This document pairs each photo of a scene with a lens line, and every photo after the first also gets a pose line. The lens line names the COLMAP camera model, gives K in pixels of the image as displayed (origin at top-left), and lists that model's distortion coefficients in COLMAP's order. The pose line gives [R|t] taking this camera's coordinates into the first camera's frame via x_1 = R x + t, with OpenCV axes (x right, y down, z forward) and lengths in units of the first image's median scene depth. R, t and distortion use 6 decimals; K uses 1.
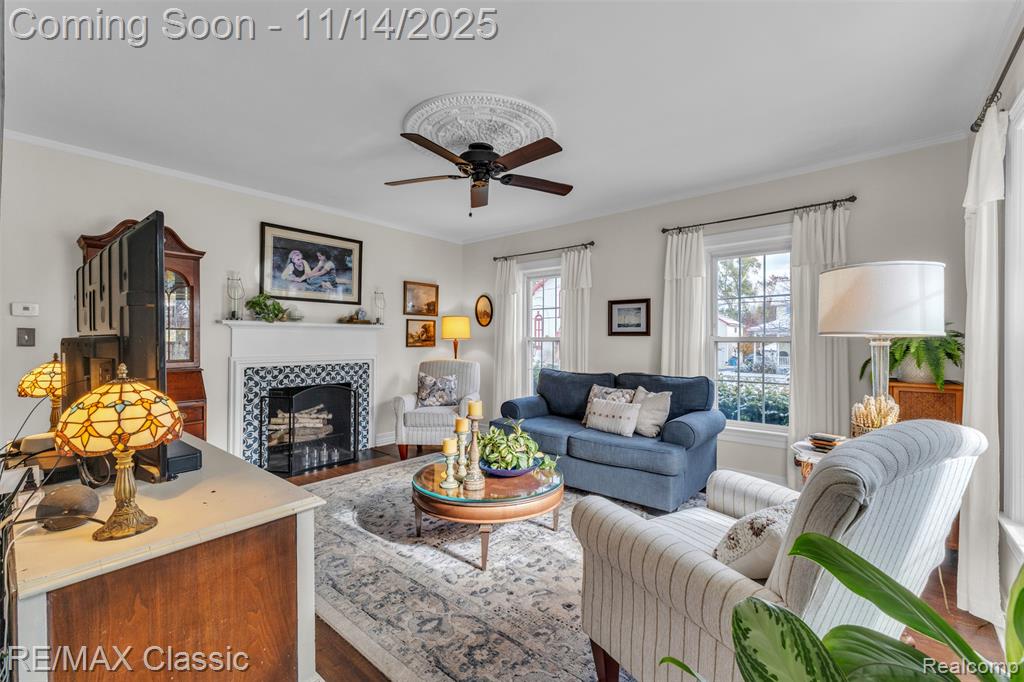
lens RADIAL K [[435.8, 0, 505.7], [0, 435.8, 341.0], [0, 0, 1]] dist [0.000480, 0.001142]
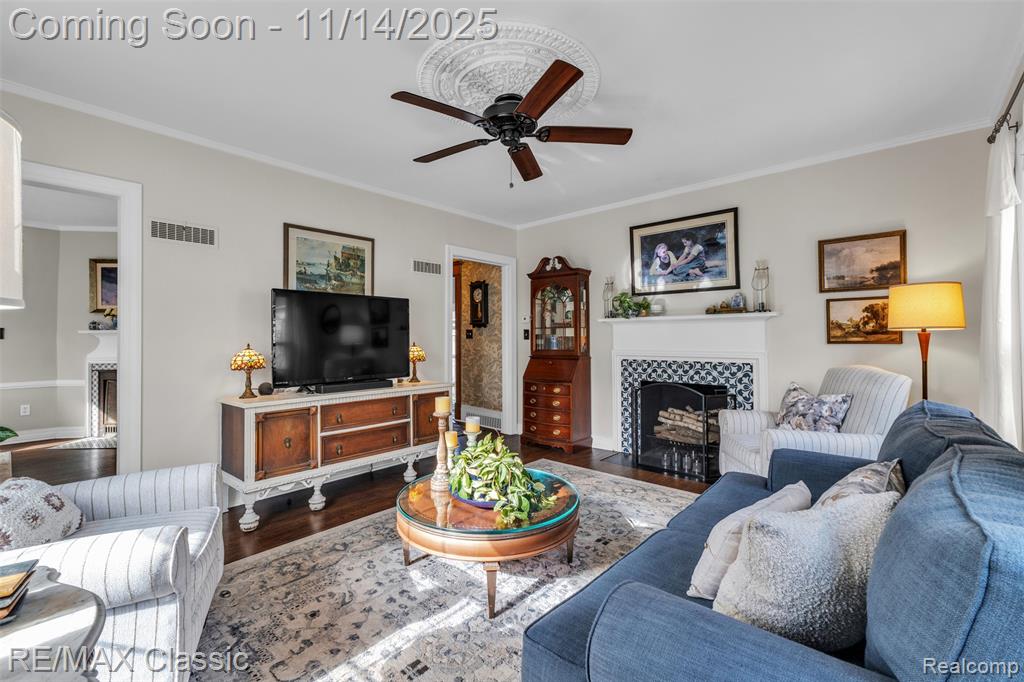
lens RADIAL K [[435.8, 0, 508.9], [0, 435.8, 333.0], [0, 0, 1]] dist [0.000480, 0.001142]
pose [[-0.009869, -0.012702, -0.999871, 0.499027], [0.004516, 0.999909, -0.012747, 0.005642], [0.999941, -0.004641, -0.009811, 0.655823]]
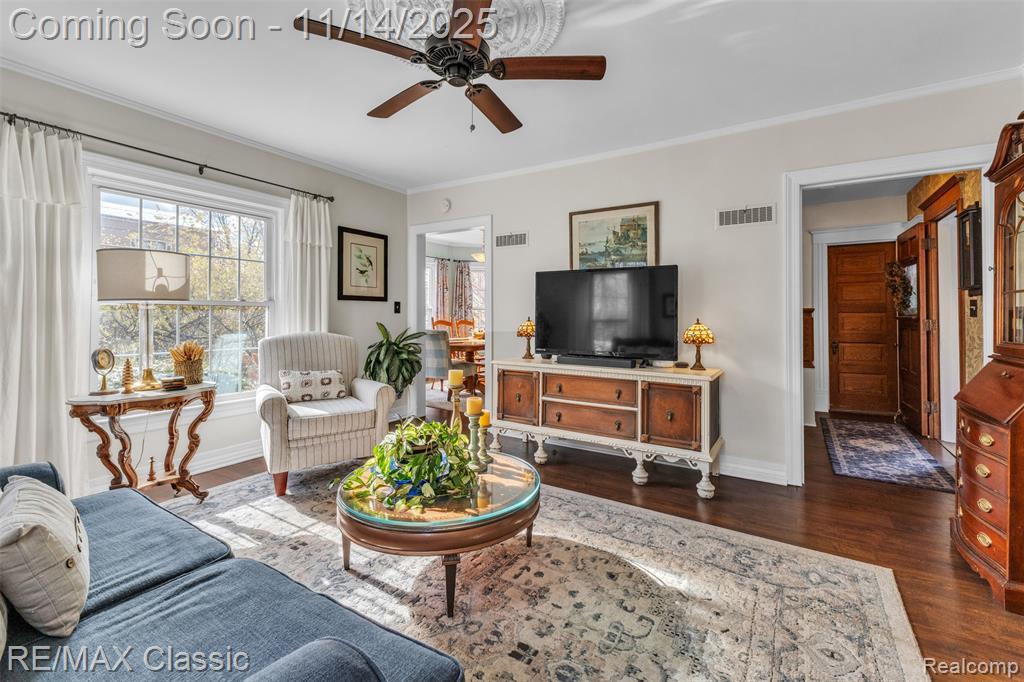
lens RADIAL K [[435.8, 0, 519.8], [0, 435.8, 311.2], [0, 0, 1]] dist [0.000480, 0.001142]
pose [[-0.983968, -0.004693, -0.178283, -0.020964], [-0.003687, 0.999975, -0.005974, 0.005497], [0.178307, -0.005221, -0.983961, 1.118965]]
